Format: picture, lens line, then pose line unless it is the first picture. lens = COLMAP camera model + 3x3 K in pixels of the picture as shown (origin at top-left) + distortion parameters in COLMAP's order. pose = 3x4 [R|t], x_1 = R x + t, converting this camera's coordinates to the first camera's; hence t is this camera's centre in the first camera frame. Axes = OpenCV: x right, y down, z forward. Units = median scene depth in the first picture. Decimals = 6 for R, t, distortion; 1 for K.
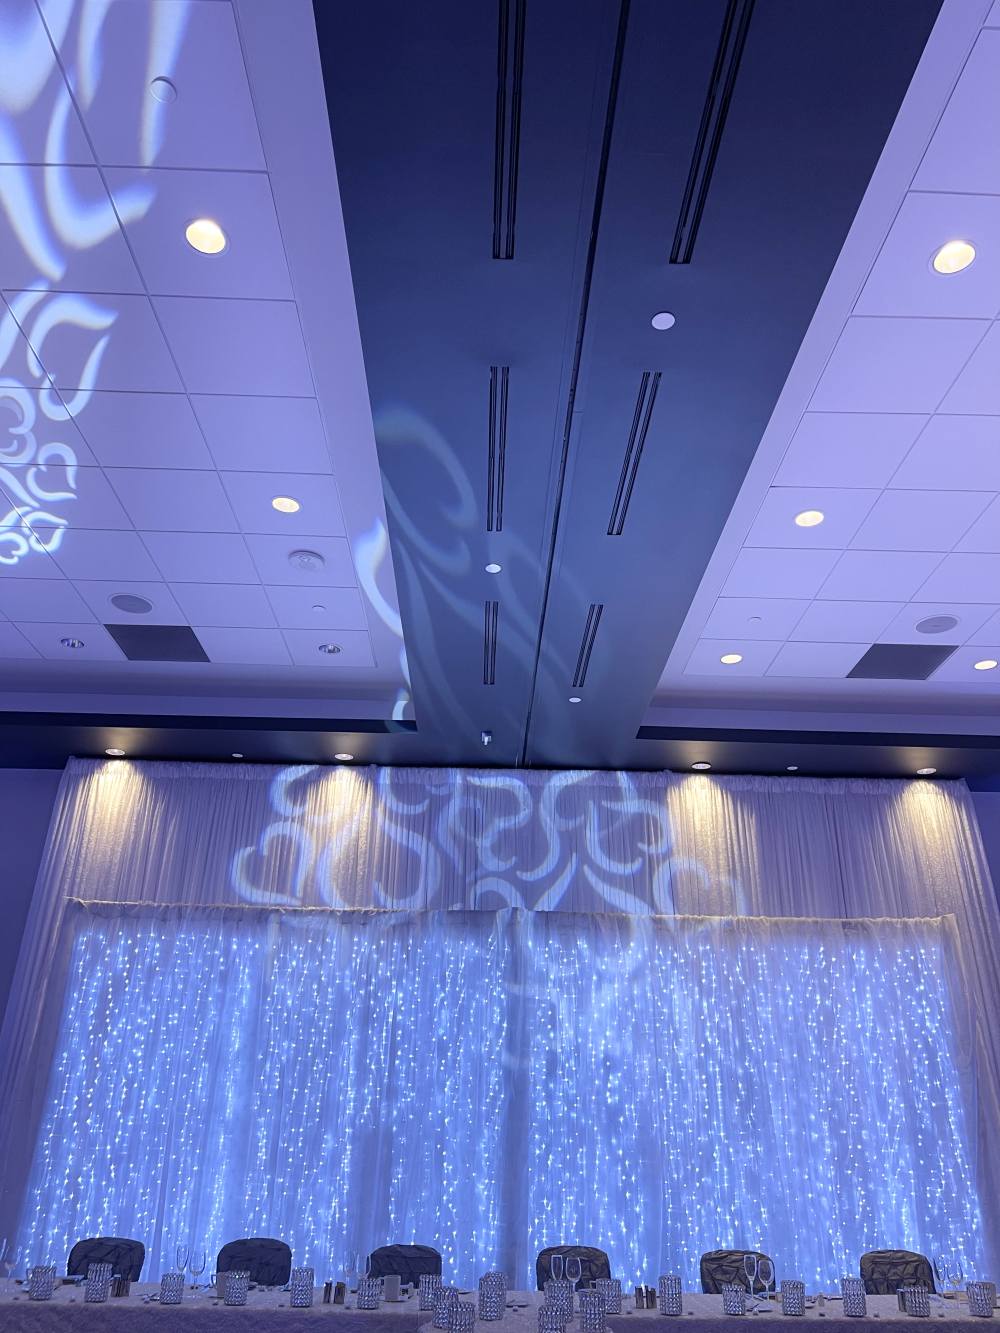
lens RADIAL K [[1002.5, 0, 497.6], [0, 1002.5, 671.3], [0, 0, 1]] dist [0.060402, -0.076365]
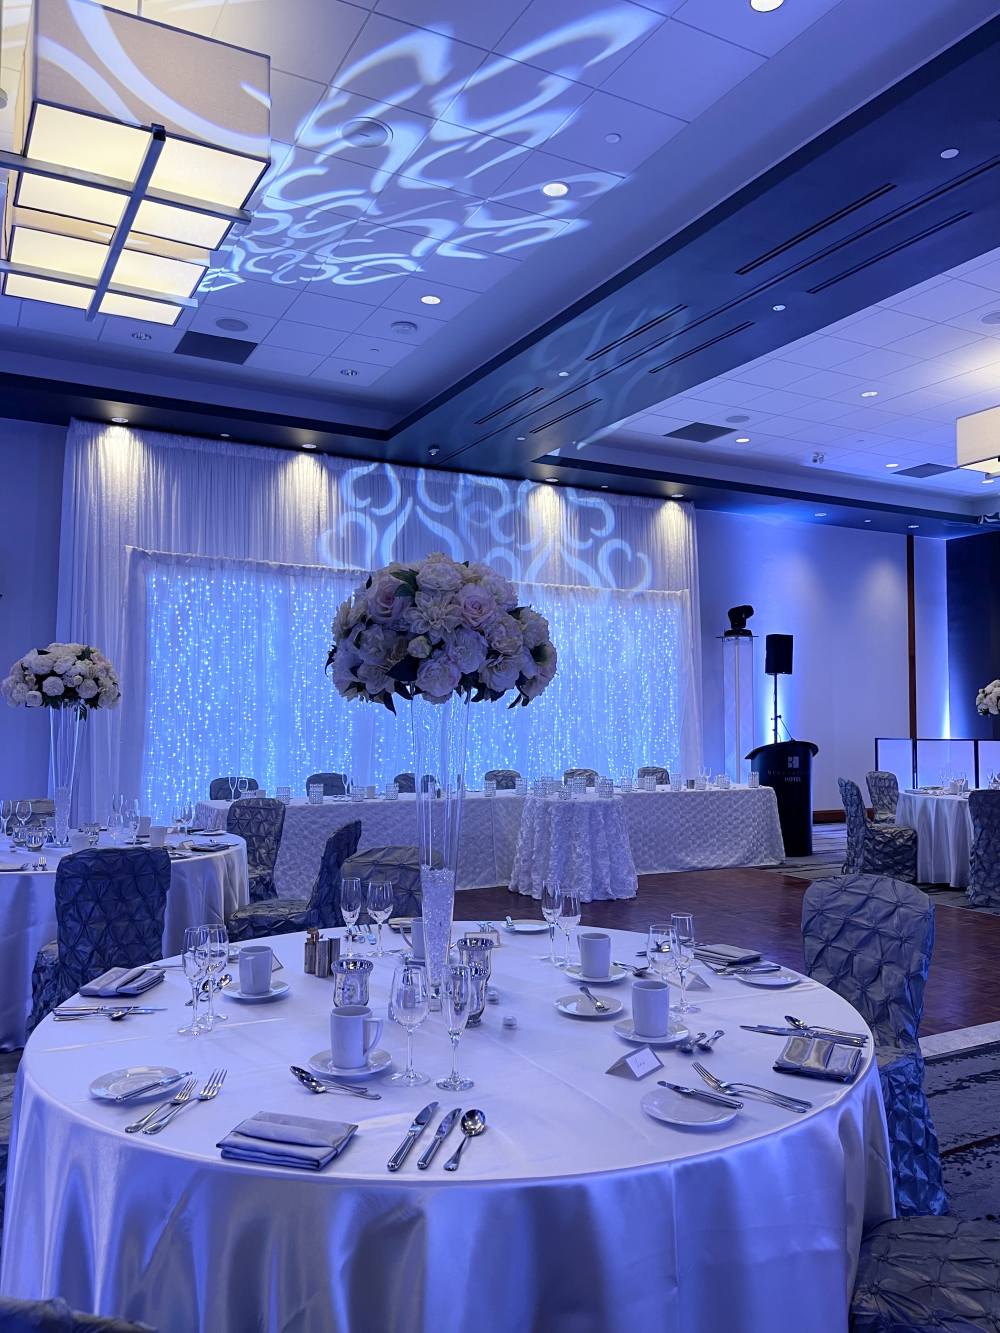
lens RADIAL K [[1002.5, 0, 501.0], [0, 1002.5, 680.7], [0, 0, 1]] dist [0.060402, -0.076365]
pose [[0.892227, 0.003667, 0.451572, -0.592969], [-0.175875, 0.923835, 0.339996, -0.135138], [-0.415931, -0.382774, 0.824916, -0.304966]]
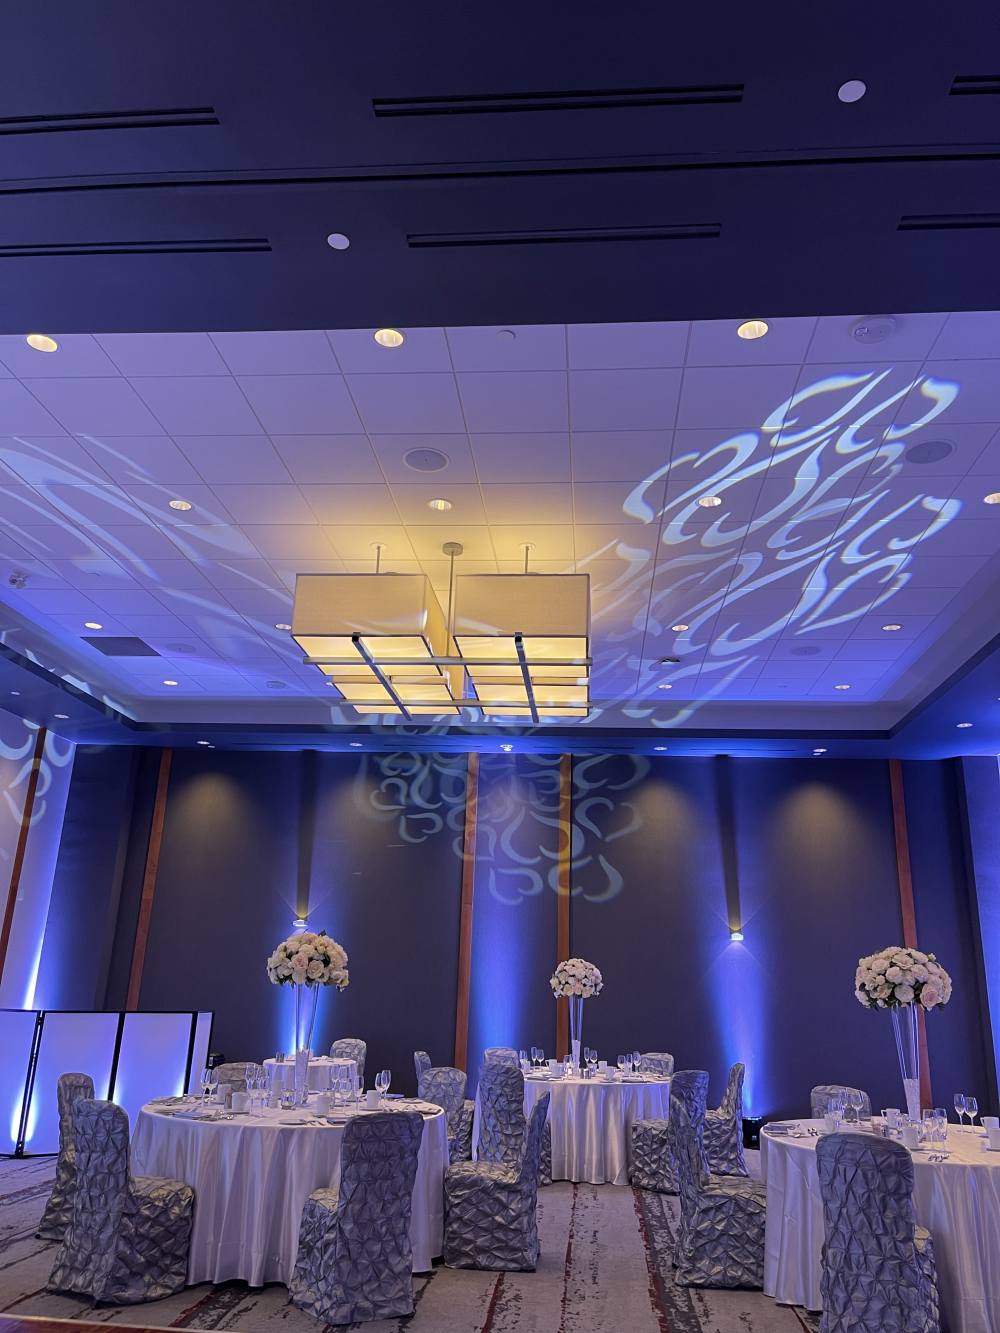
lens RADIAL K [[1012.1, 0, 508.9], [0, 1012.1, 673.0], [0, 0, 1]] dist [0.011911, -0.026127]
pose [[0.102768, 0.289013, 0.951793, -0.363397], [-0.441887, 0.870523, -0.216623, 0.103926], [-0.891165, -0.398323, 0.217173, 0.232274]]
